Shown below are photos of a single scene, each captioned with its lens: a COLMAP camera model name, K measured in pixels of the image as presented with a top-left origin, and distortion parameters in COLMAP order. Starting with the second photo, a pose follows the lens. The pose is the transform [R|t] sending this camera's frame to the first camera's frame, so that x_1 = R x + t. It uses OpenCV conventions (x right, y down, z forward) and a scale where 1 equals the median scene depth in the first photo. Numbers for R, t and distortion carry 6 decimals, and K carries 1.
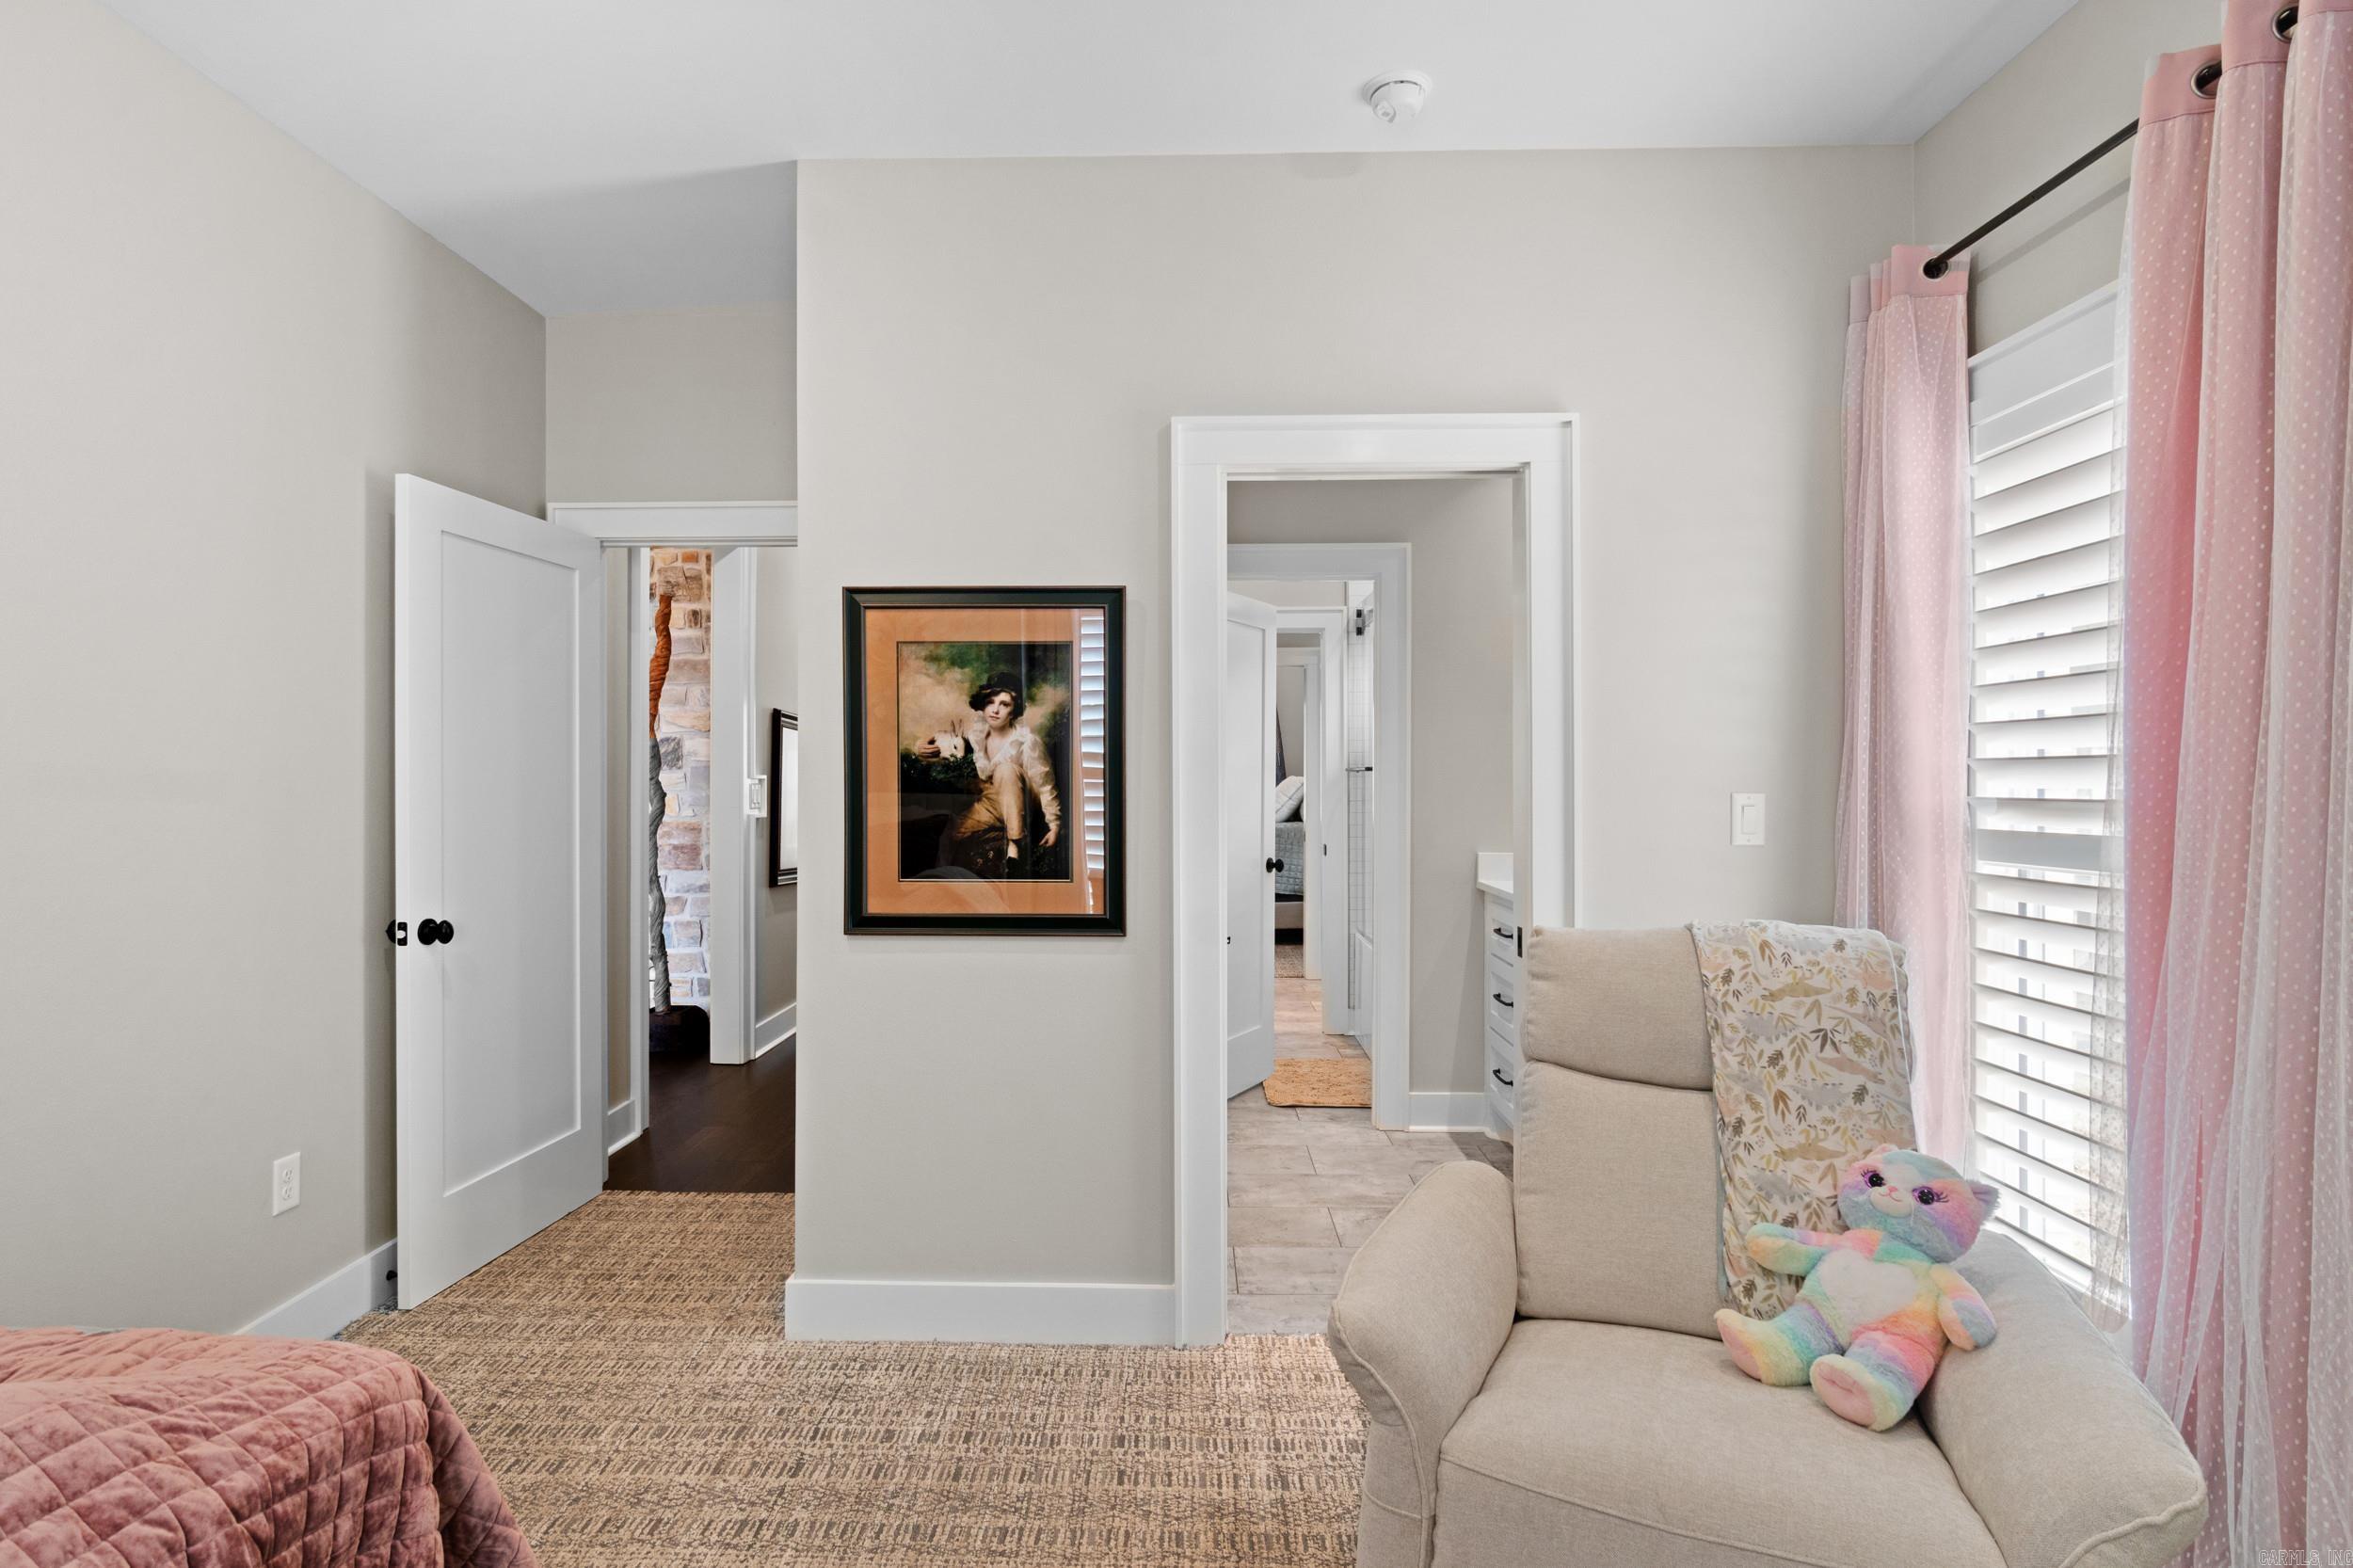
lens RADIAL K [[1179.5, 0, 1171.4], [0, 1179.5, 785.8], [0, 0, 1]] dist [-0.001733, -0.000766]
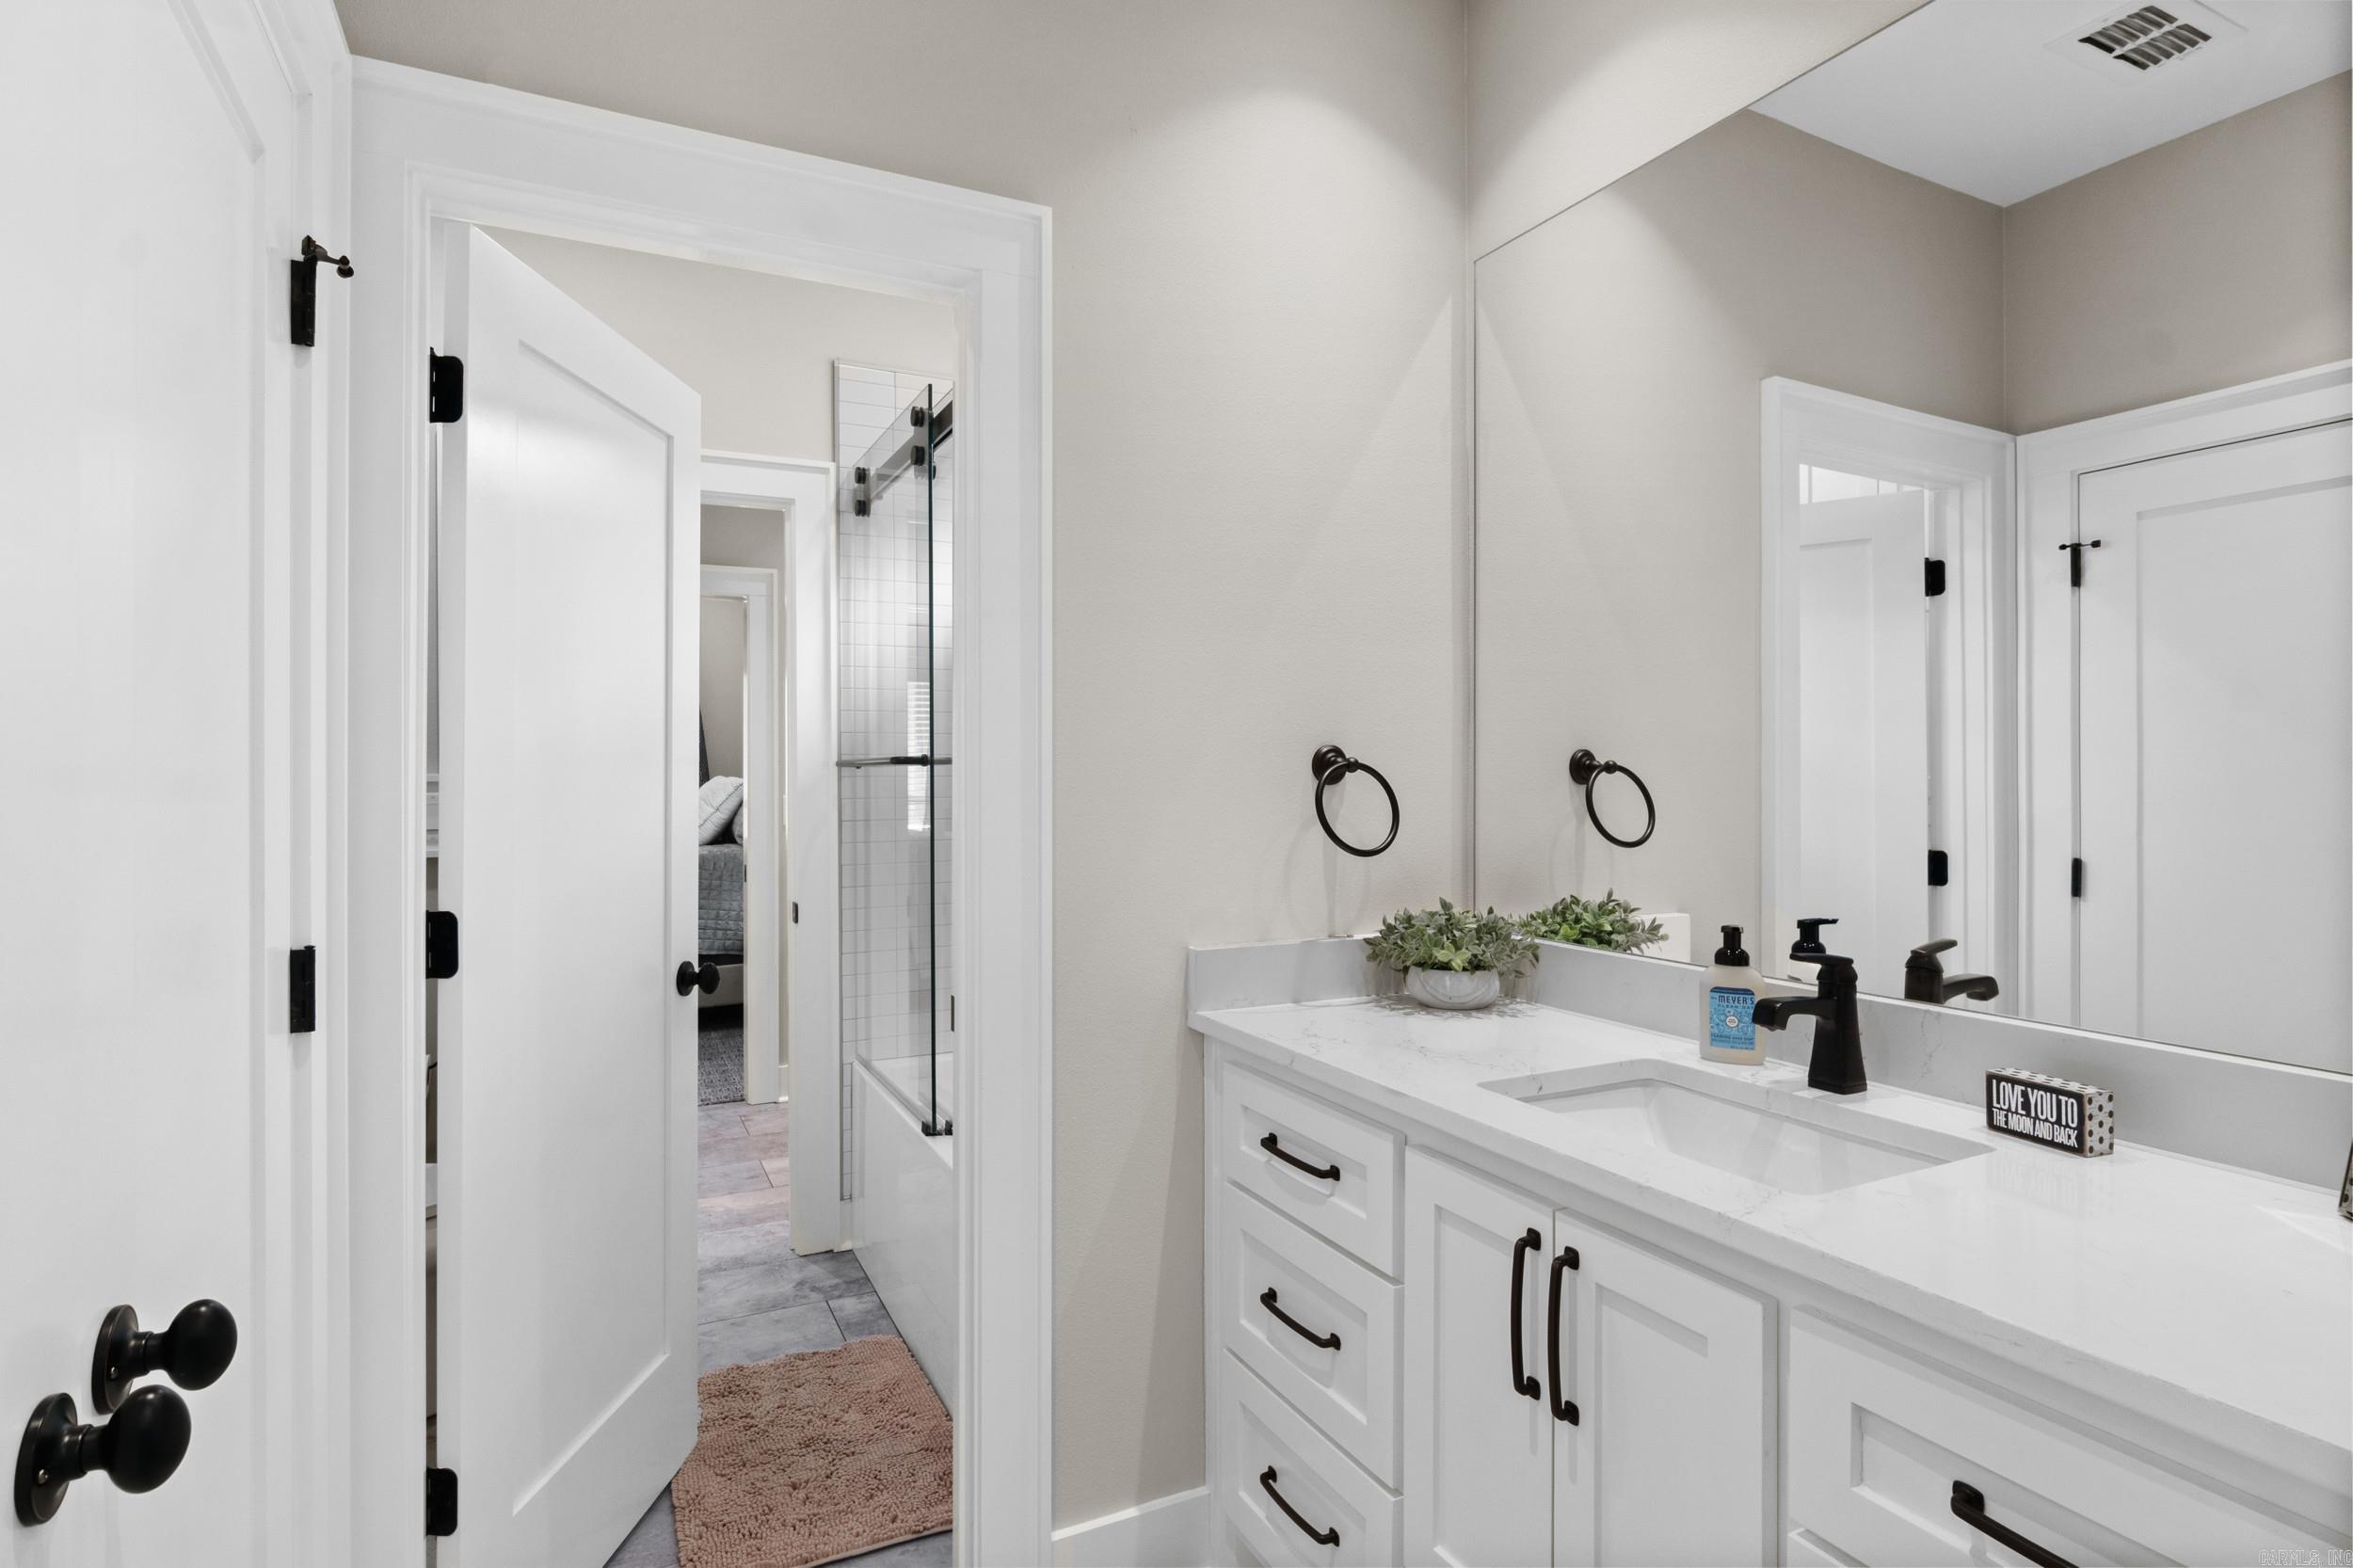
lens RADIAL K [[1179.5, 0, 1141.6], [0, 1179.5, 773.2], [0, 0, 1]] dist [-0.001733, -0.000766]
pose [[0.900868, 0.001183, 0.434092, 0.037062], [0.003485, 0.999944, -0.009958, -0.002232], [-0.434080, 0.010484, 0.900814, 0.429771]]
